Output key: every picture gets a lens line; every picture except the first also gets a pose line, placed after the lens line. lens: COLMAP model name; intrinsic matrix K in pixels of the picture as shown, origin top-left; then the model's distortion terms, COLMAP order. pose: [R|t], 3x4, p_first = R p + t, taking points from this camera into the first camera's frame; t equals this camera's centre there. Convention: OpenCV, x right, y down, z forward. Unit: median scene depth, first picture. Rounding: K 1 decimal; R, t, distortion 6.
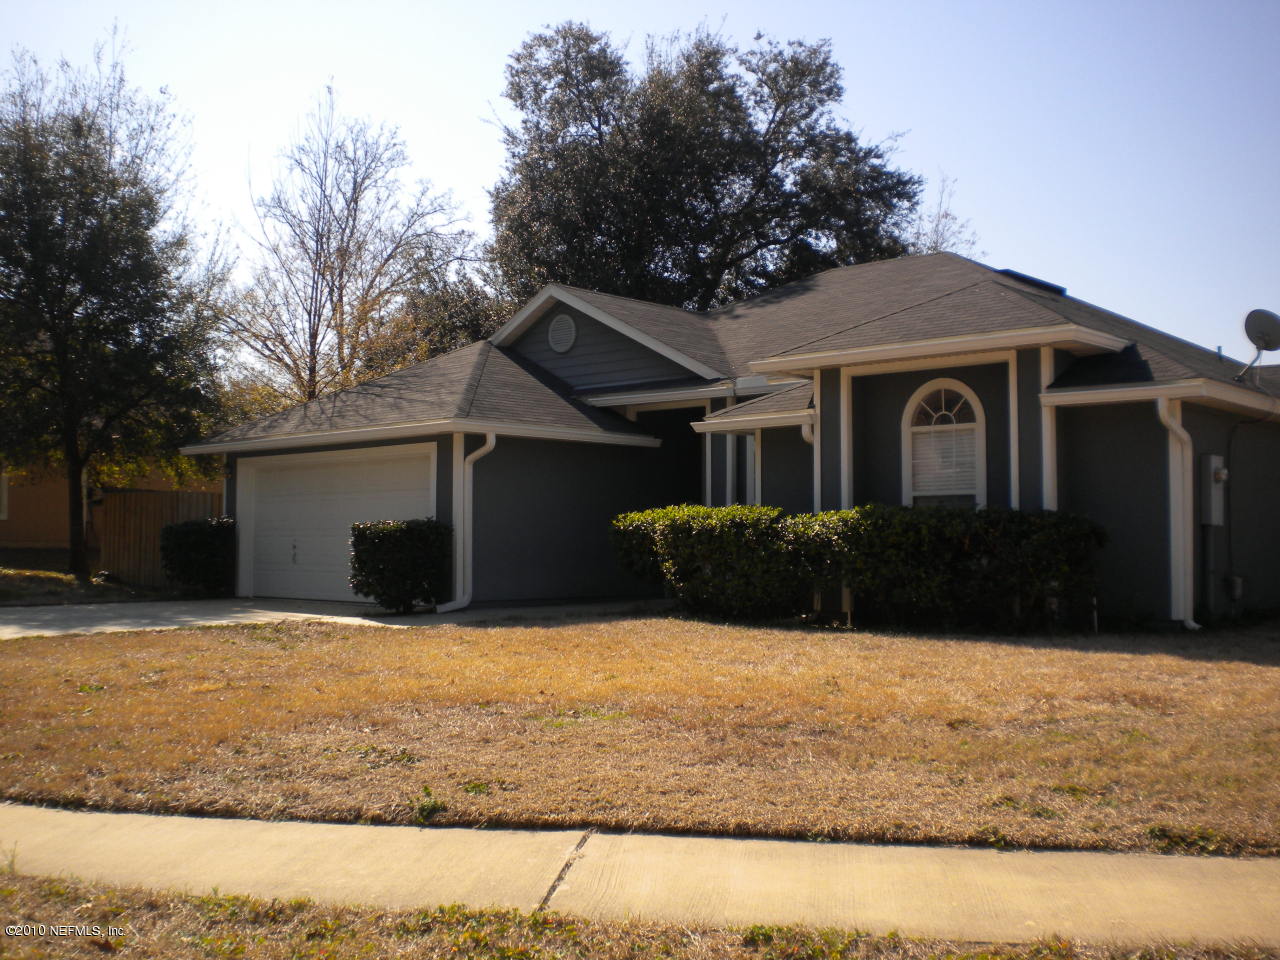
lens RADIAL K [[1360.7, 0, 605.7], [0, 1360.7, 480.7], [0, 0, 1]] dist [-0.054282, -0.253299]
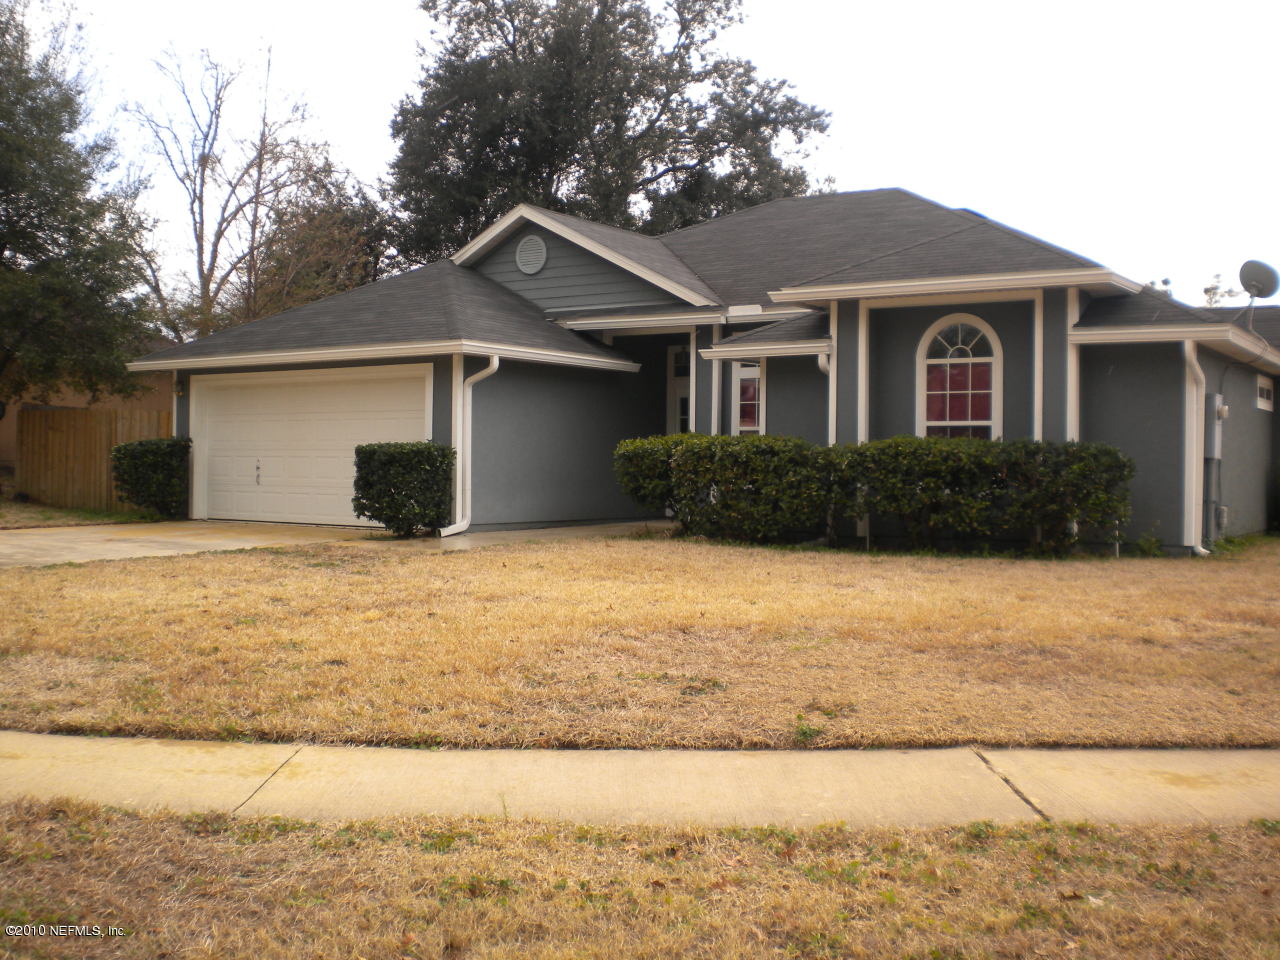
lens RADIAL K [[1360.7, 0, 605.7], [0, 1360.7, 480.7], [0, 0, 1]] dist [-0.054282, -0.253299]
pose [[0.988734, 0.007267, 0.149507, -0.148098], [-0.016035, 0.998215, 0.057530, -0.002031], [-0.148822, -0.059279, 0.987086, 0.005653]]
